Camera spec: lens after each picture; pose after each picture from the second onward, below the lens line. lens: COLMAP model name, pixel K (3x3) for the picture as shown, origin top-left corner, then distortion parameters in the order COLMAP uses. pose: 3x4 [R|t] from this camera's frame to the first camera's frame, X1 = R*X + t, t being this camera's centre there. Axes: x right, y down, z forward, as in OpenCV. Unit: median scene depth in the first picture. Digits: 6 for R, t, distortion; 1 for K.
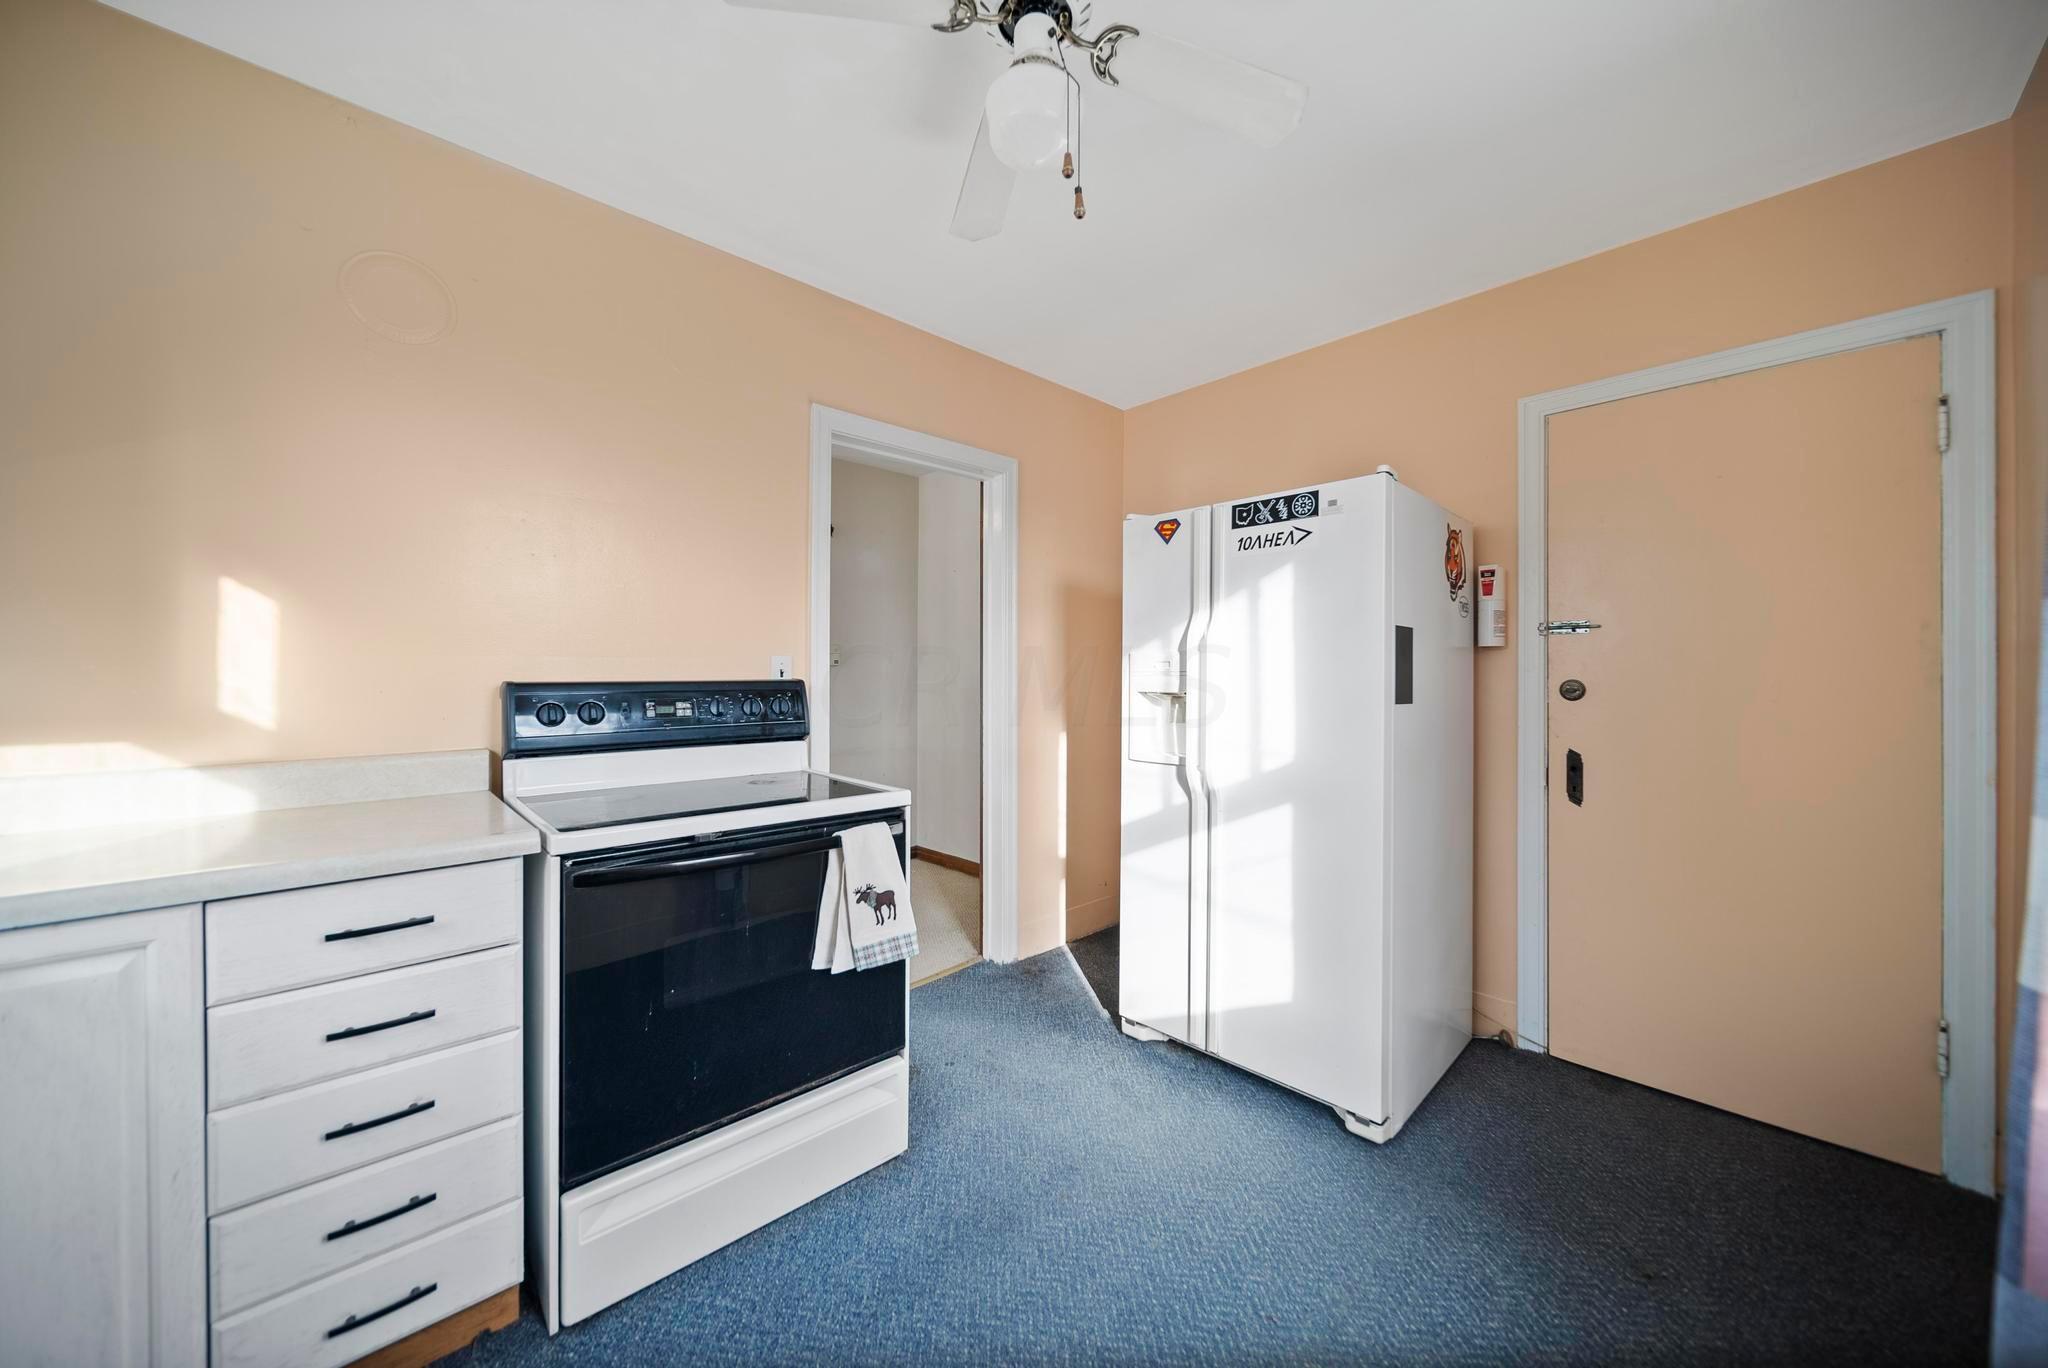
lens RADIAL K [[727.5, 0, 1024.0], [0, 727.5, 684.0], [0, 0, 1]] dist [-0.000323, -0.000052]
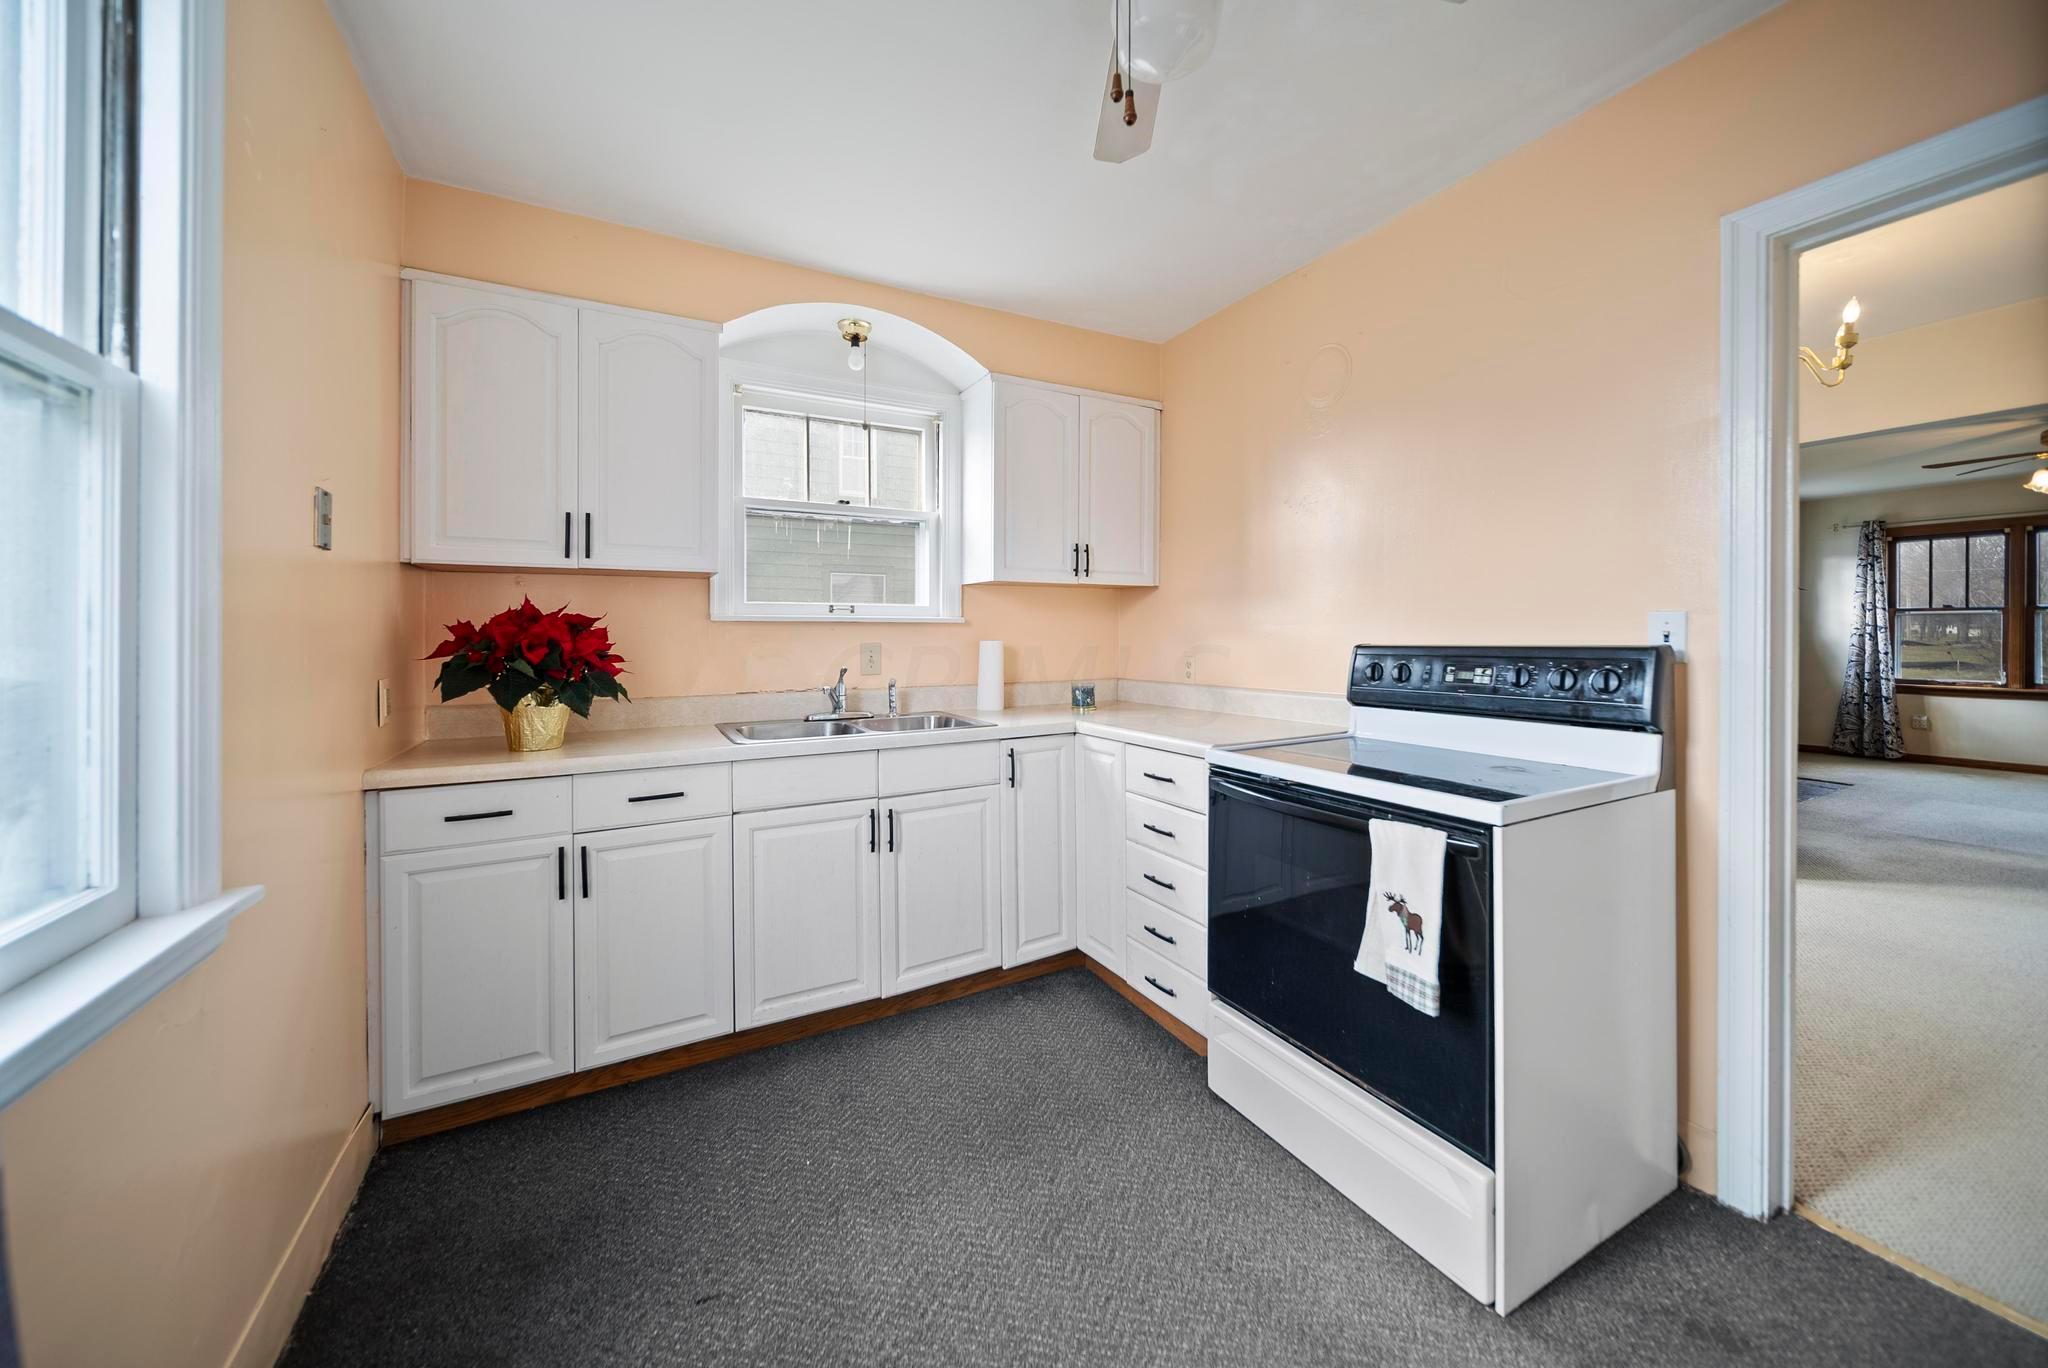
lens RADIAL K [[737.3, 0, 1024.0], [0, 737.3, 641.9], [0, 0, 1]] dist [0.000130, 0.000018]
pose [[-0.260812, 0.006561, -0.965367, 0.677051], [-0.004953, 0.999955, 0.008134, -0.015762], [0.965377, 0.006903, -0.260768, 0.774632]]
